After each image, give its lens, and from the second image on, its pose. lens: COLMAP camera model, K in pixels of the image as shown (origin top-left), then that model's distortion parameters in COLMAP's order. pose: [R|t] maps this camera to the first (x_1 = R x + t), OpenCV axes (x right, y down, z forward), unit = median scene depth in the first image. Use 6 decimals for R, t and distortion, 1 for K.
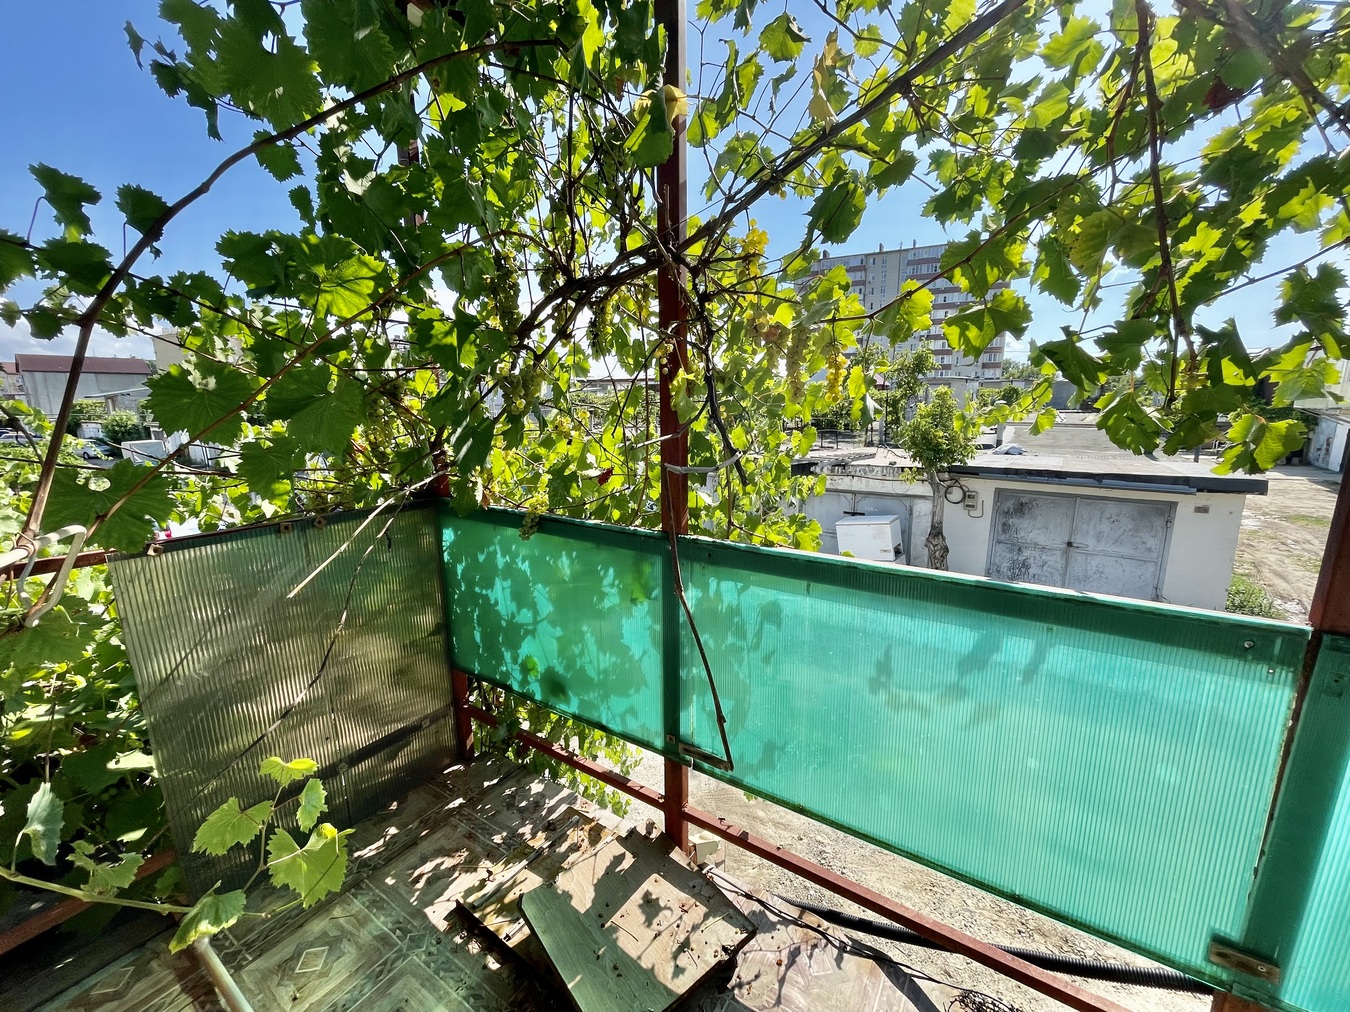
lens RADIAL K [[548.6, 0, 677.0], [0, 548.6, 508.3], [0, 0, 1]] dist [-0.005750, 0.001072]
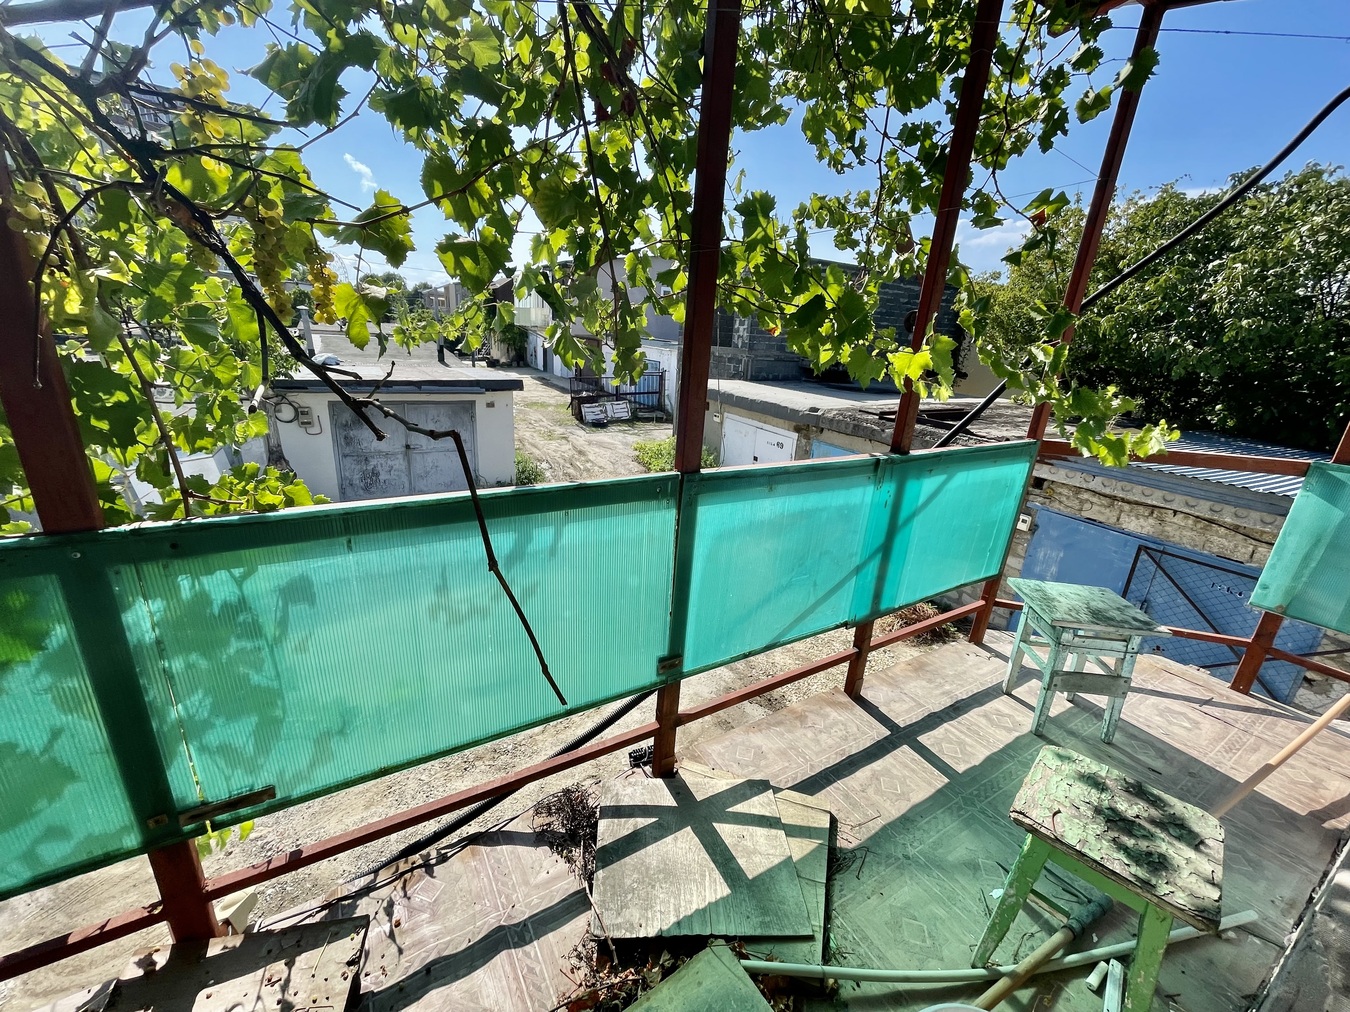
lens RADIAL K [[548.6, 0, 673.7], [0, 548.6, 506.4], [0, 0, 1]] dist [-0.005750, 0.001072]
pose [[0.422861, -0.250872, 0.870777, -0.235574], [0.109081, 0.968020, 0.225917, -0.044379], [-0.899606, -0.000546, 0.436703, 0.123438]]
